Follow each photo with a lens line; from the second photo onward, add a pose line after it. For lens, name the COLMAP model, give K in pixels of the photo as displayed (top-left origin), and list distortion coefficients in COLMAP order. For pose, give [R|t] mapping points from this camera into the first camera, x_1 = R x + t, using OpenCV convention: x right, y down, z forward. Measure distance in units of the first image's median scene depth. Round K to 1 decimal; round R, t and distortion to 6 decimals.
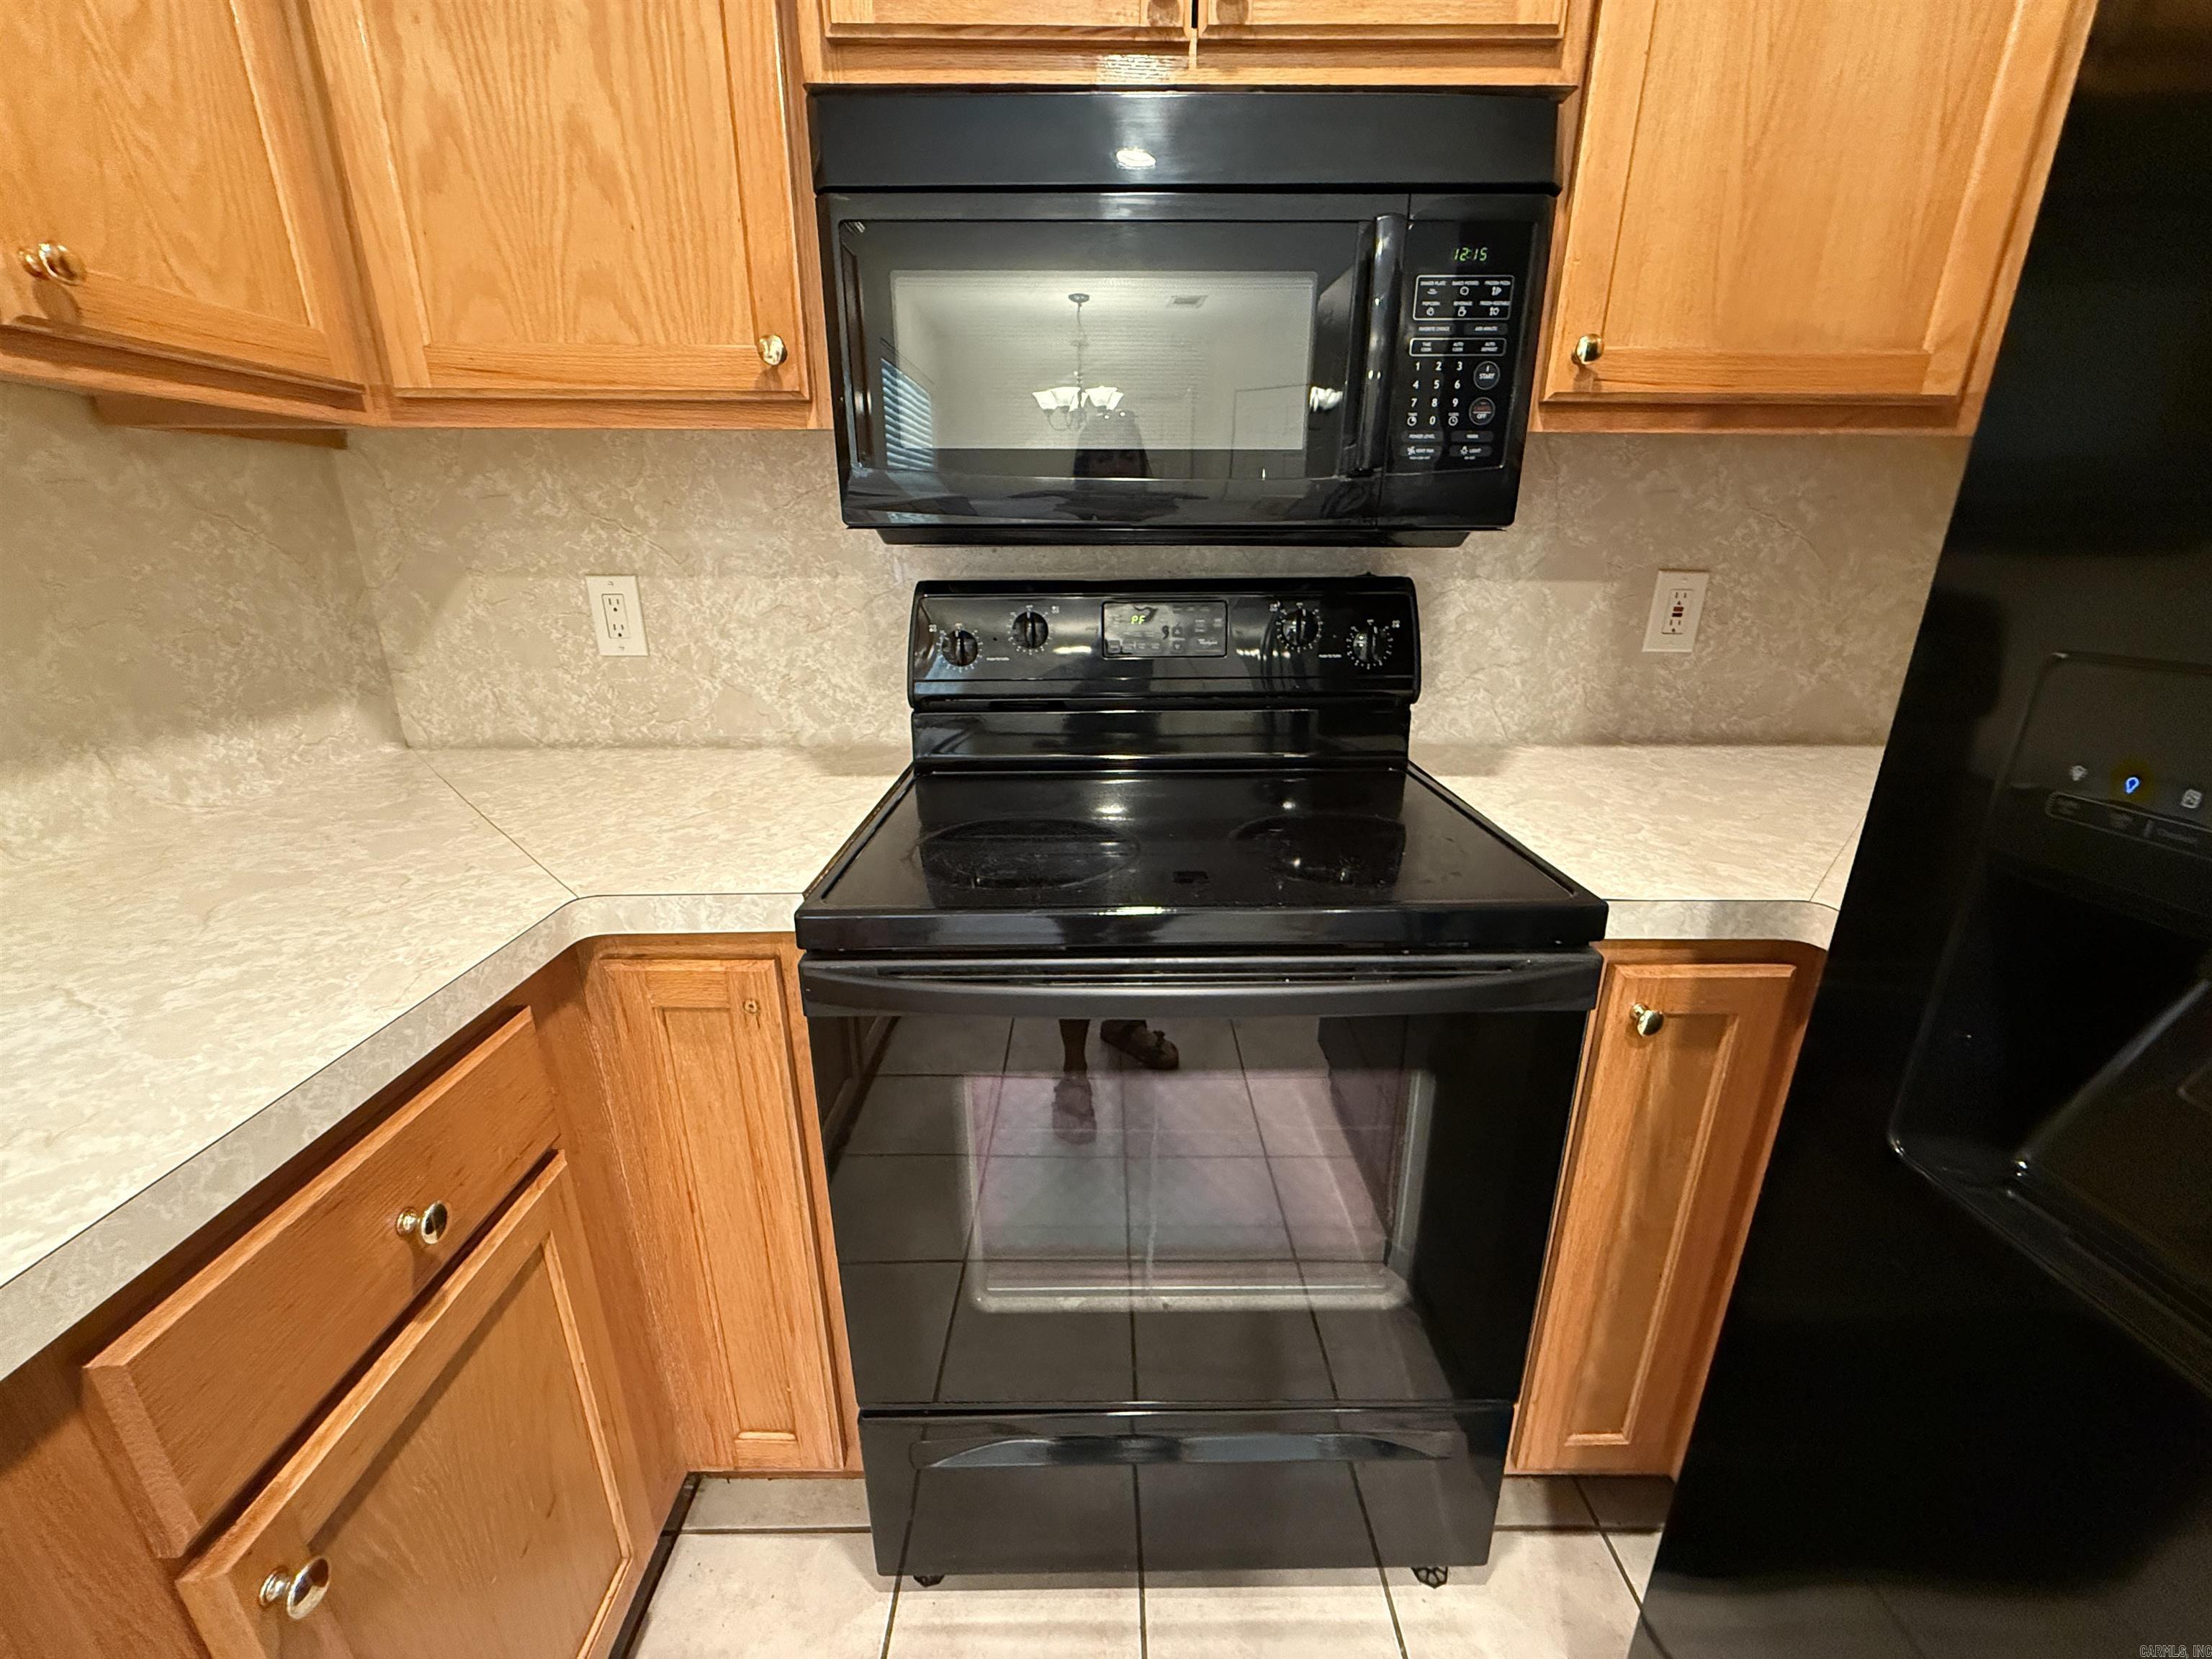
lens RADIAL K [[885.7, 0, 1097.0], [0, 885.7, 829.7], [0, 0, 1]] dist [-0.000815, 0.000775]
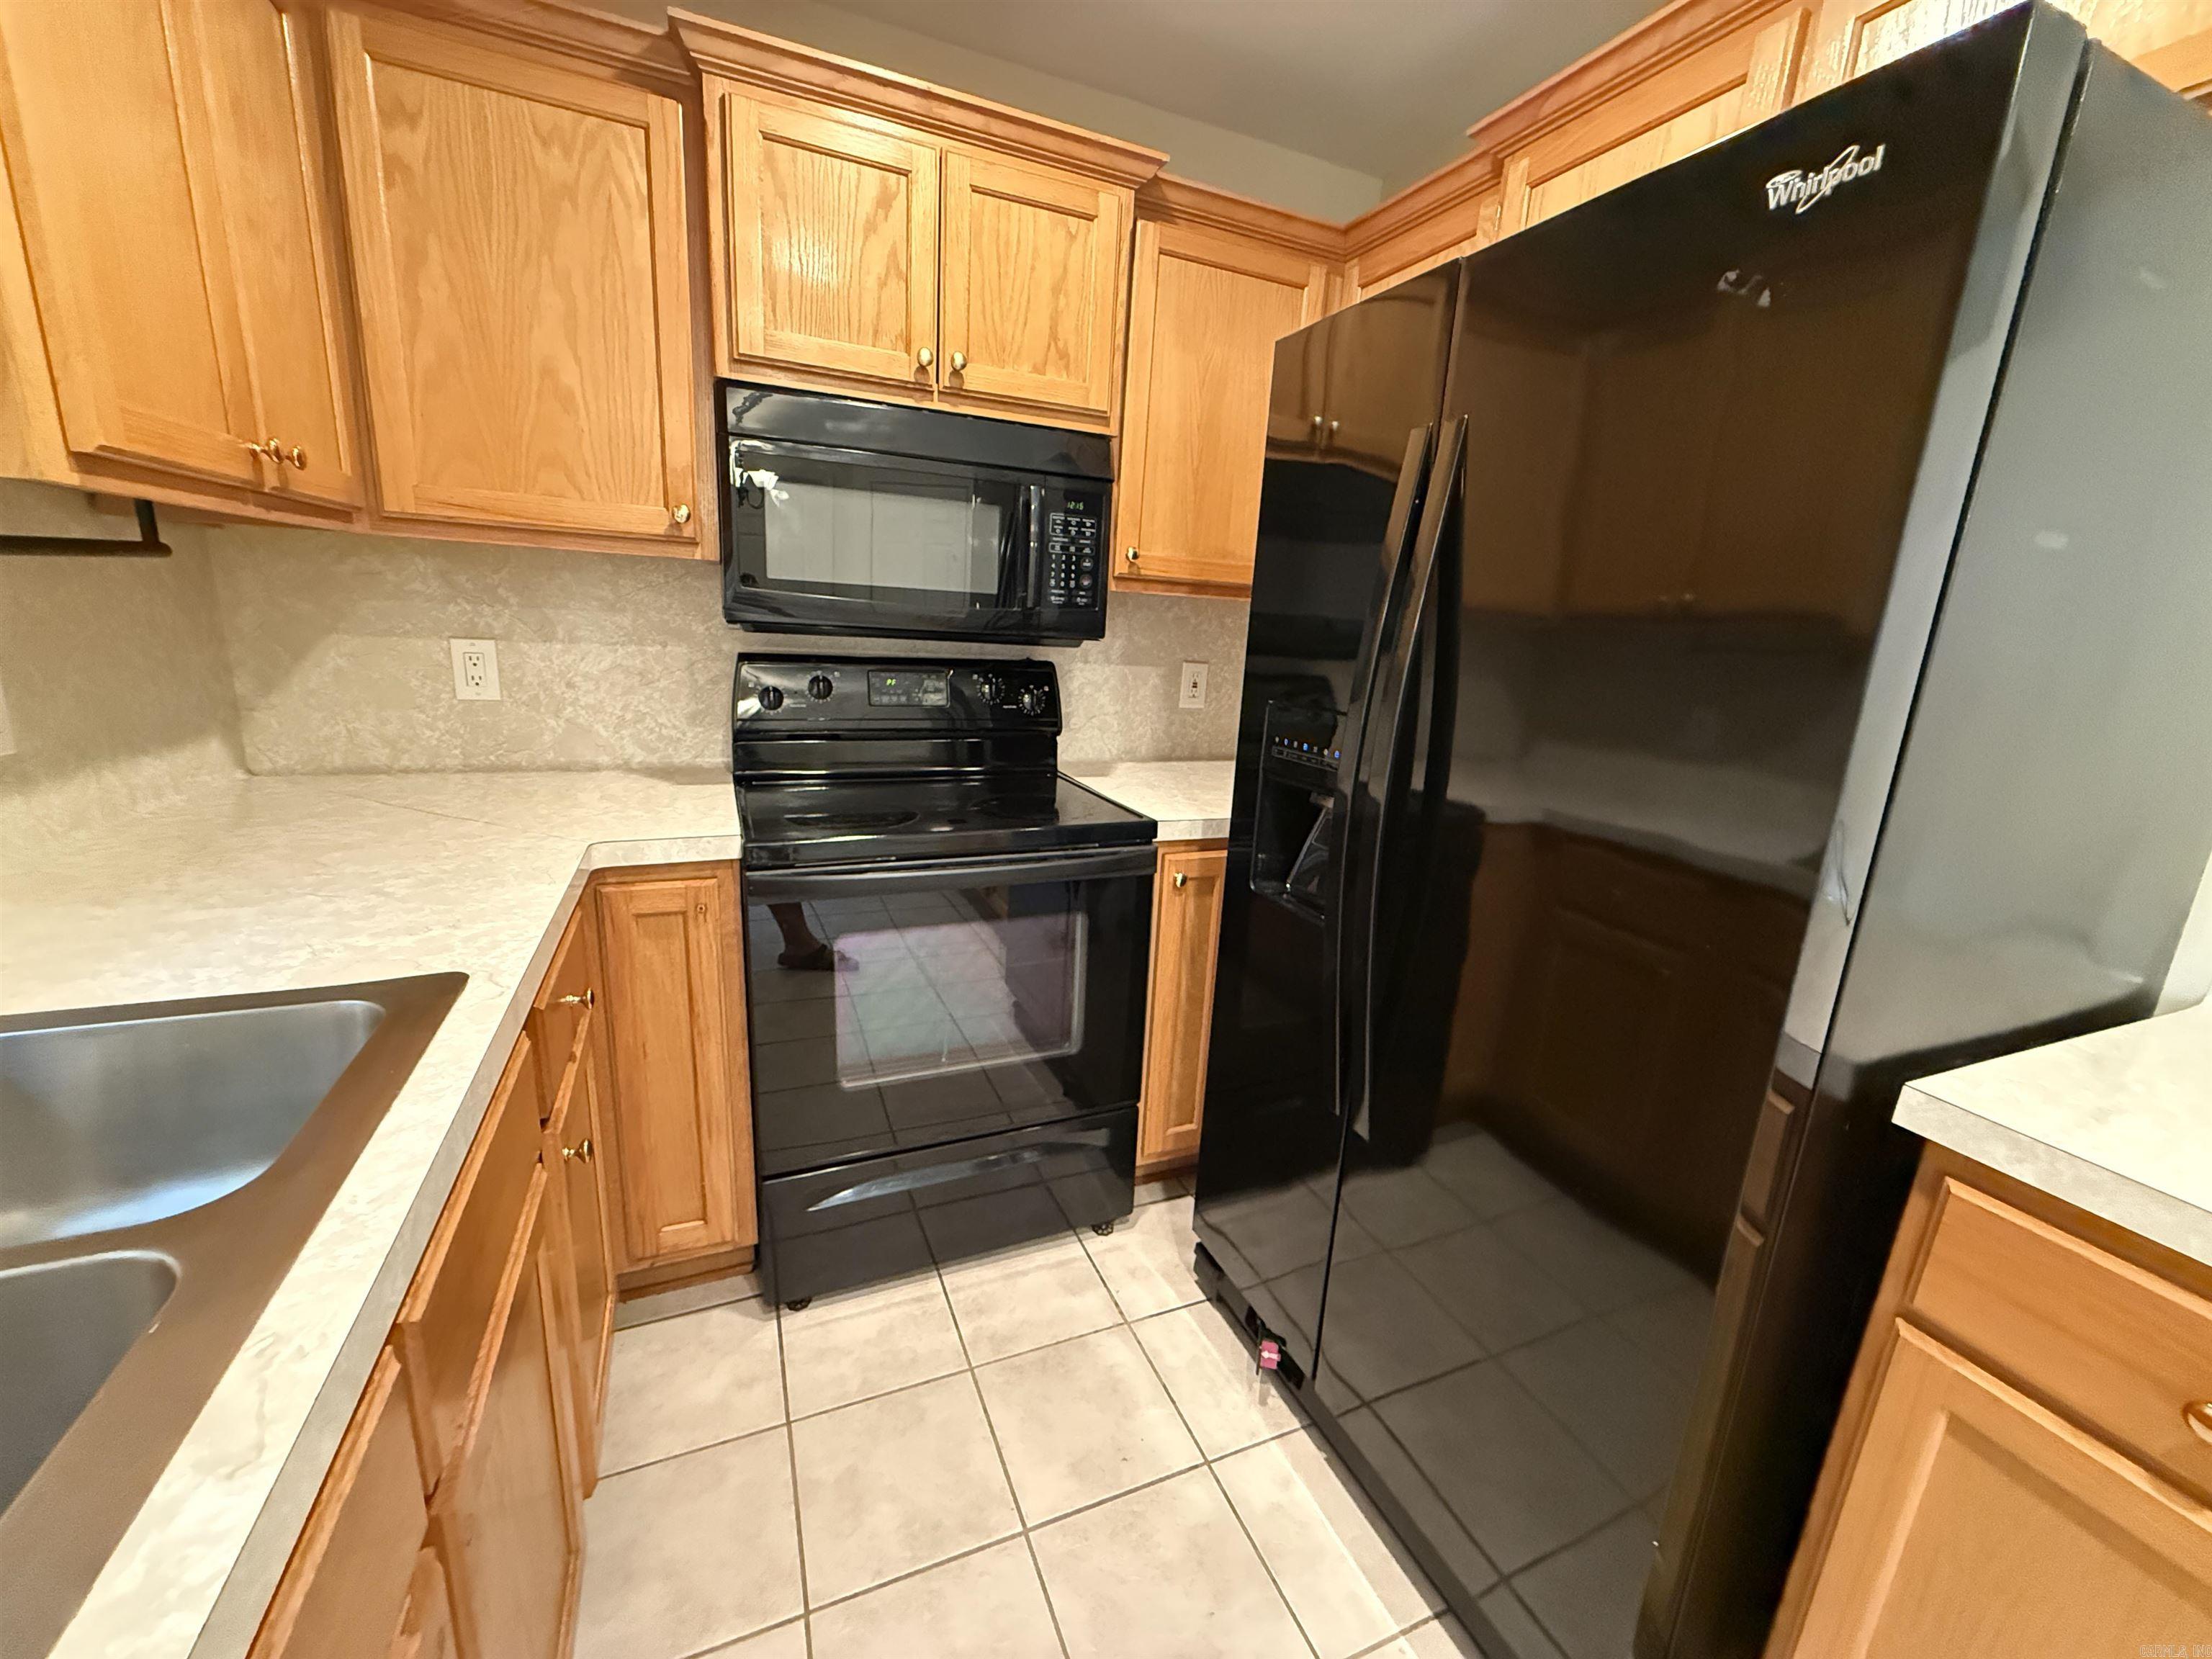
lens RADIAL K [[885.7, 0, 1104.2], [0, 885.7, 828.4], [0, 0, 1]] dist [-0.000815, 0.000775]
pose [[0.915548, -0.041577, 0.400055, -0.316643], [0.070181, 0.995898, -0.057109, 0.175503], [-0.396040, 0.080362, 0.914710, -0.723409]]
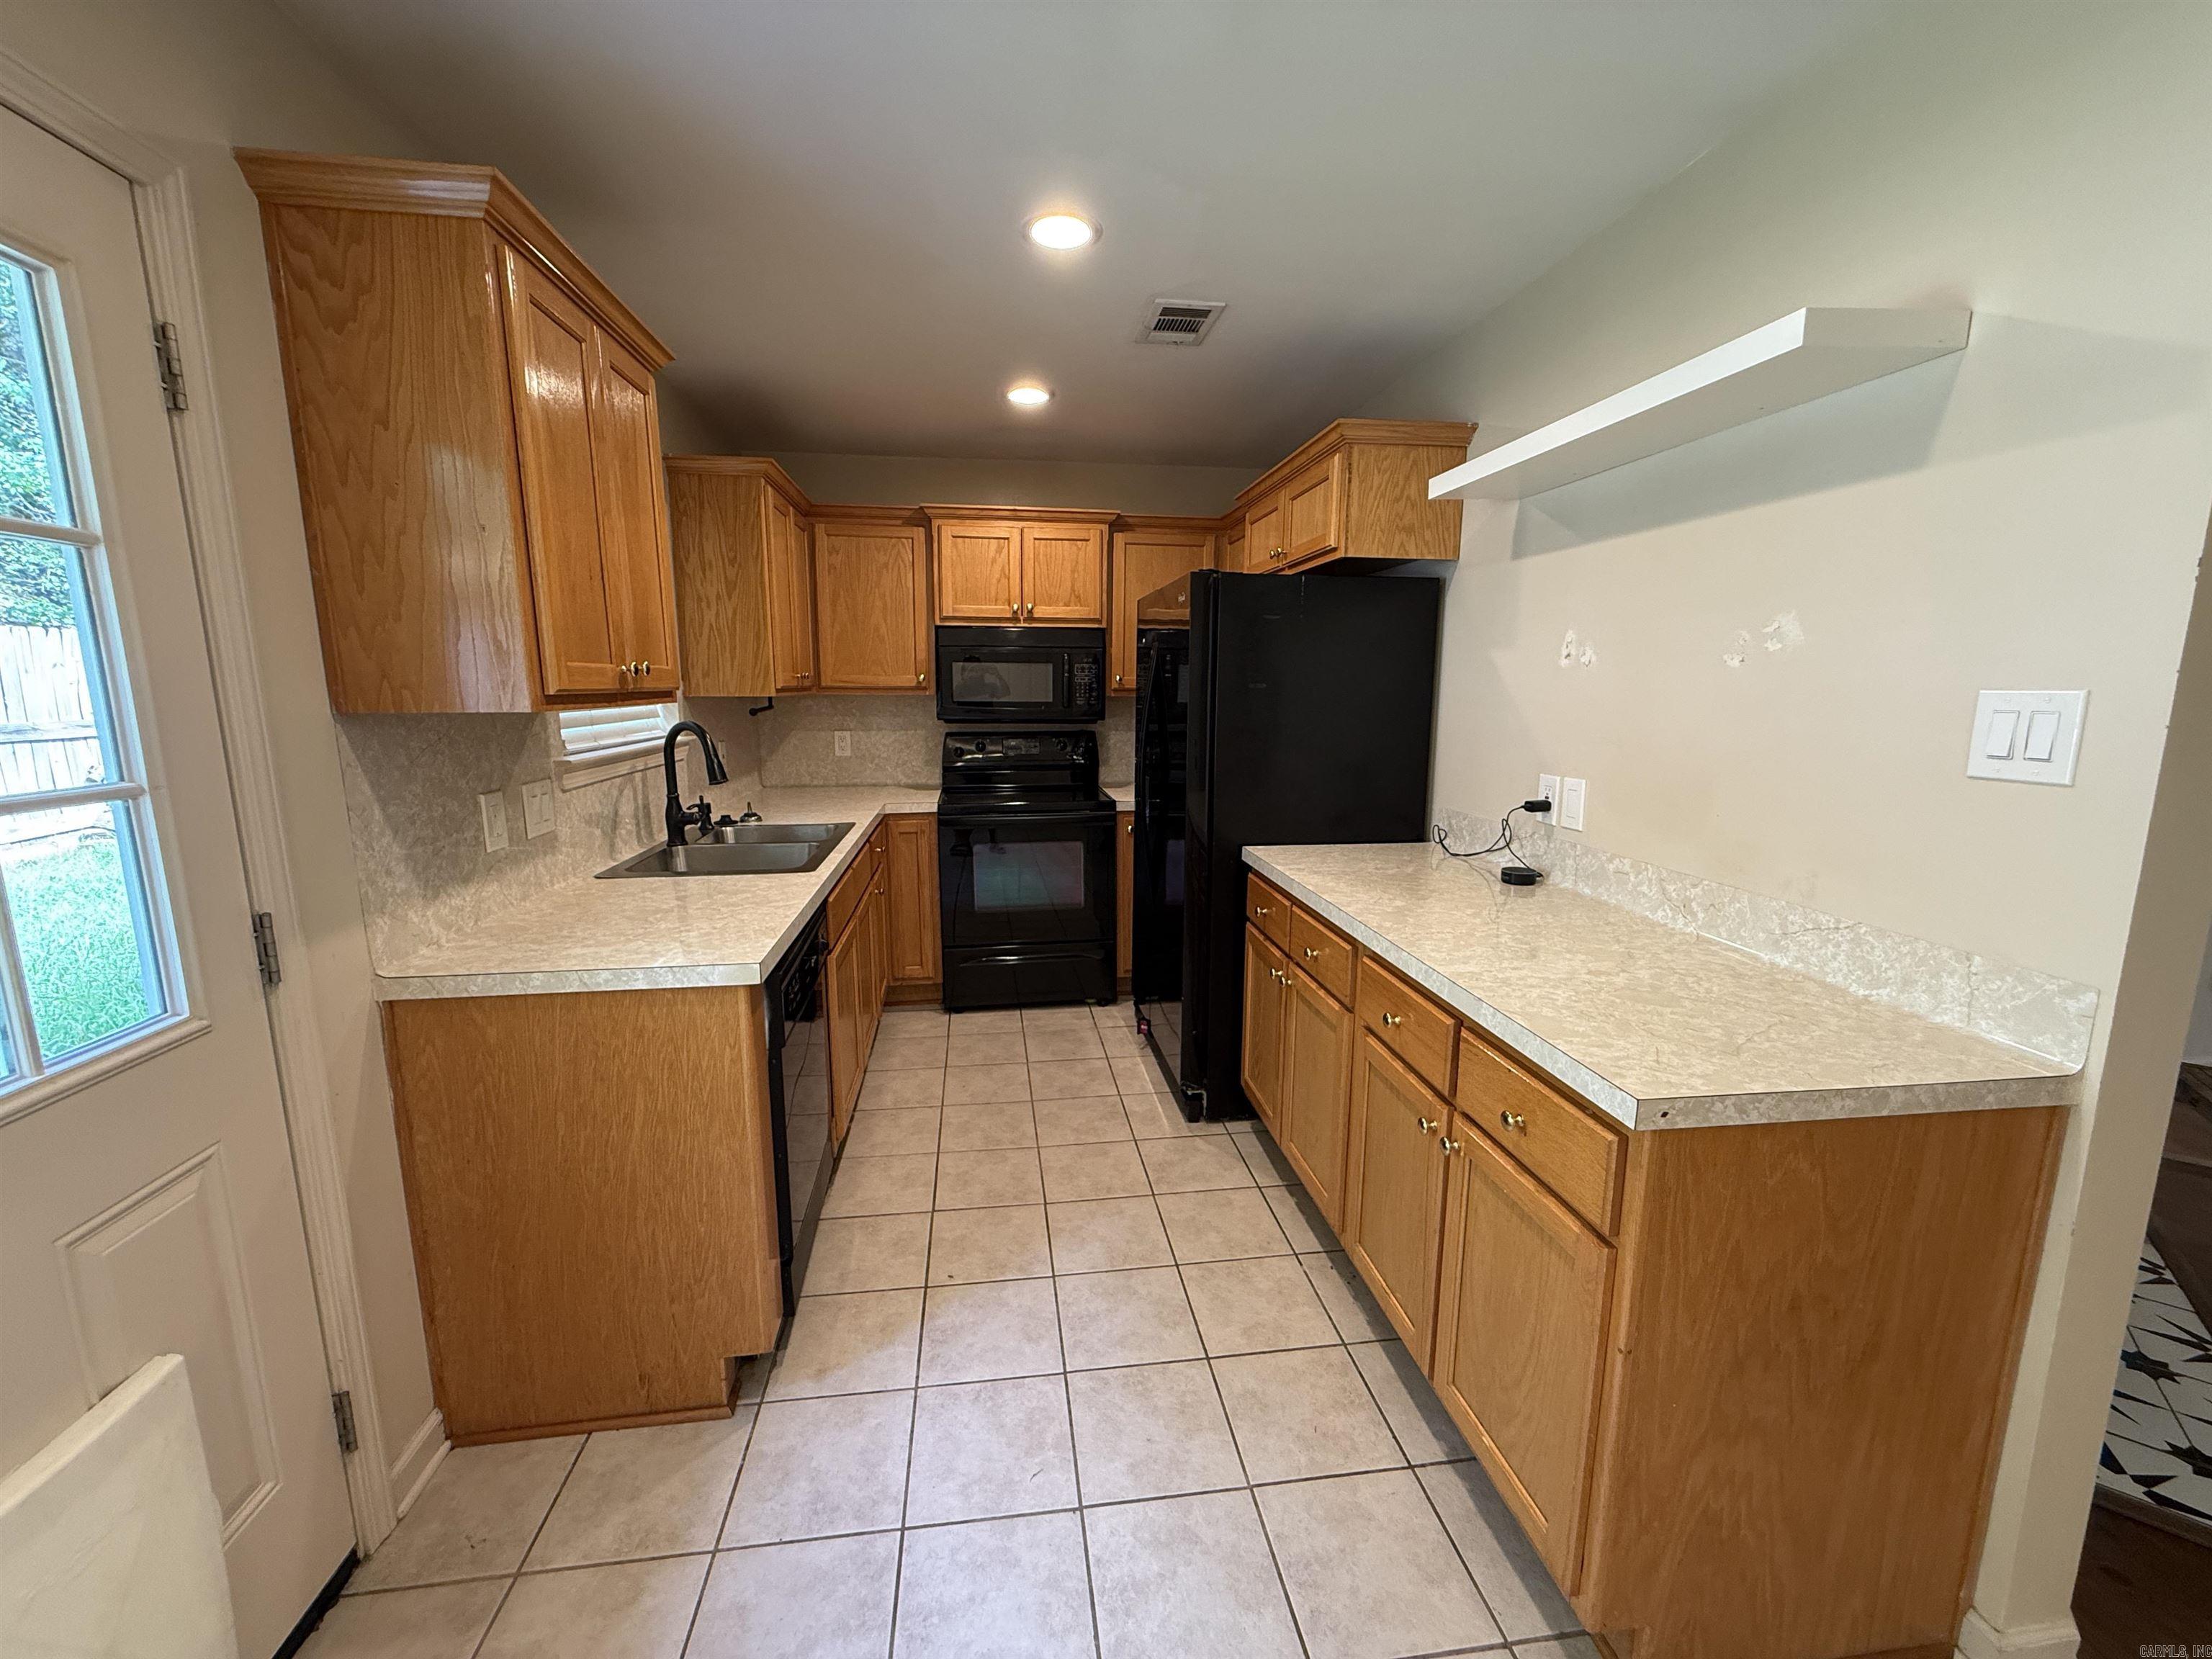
lens RADIAL K [[885.7, 0, 1109.2], [0, 885.7, 828.6], [0, 0, 1]] dist [-0.000815, 0.000775]
pose [[0.989119, -0.017560, 0.146067, -0.114232], [0.039778, 0.987792, -0.150612, 0.757656], [-0.141639, 0.154783, 0.977743, -2.877923]]
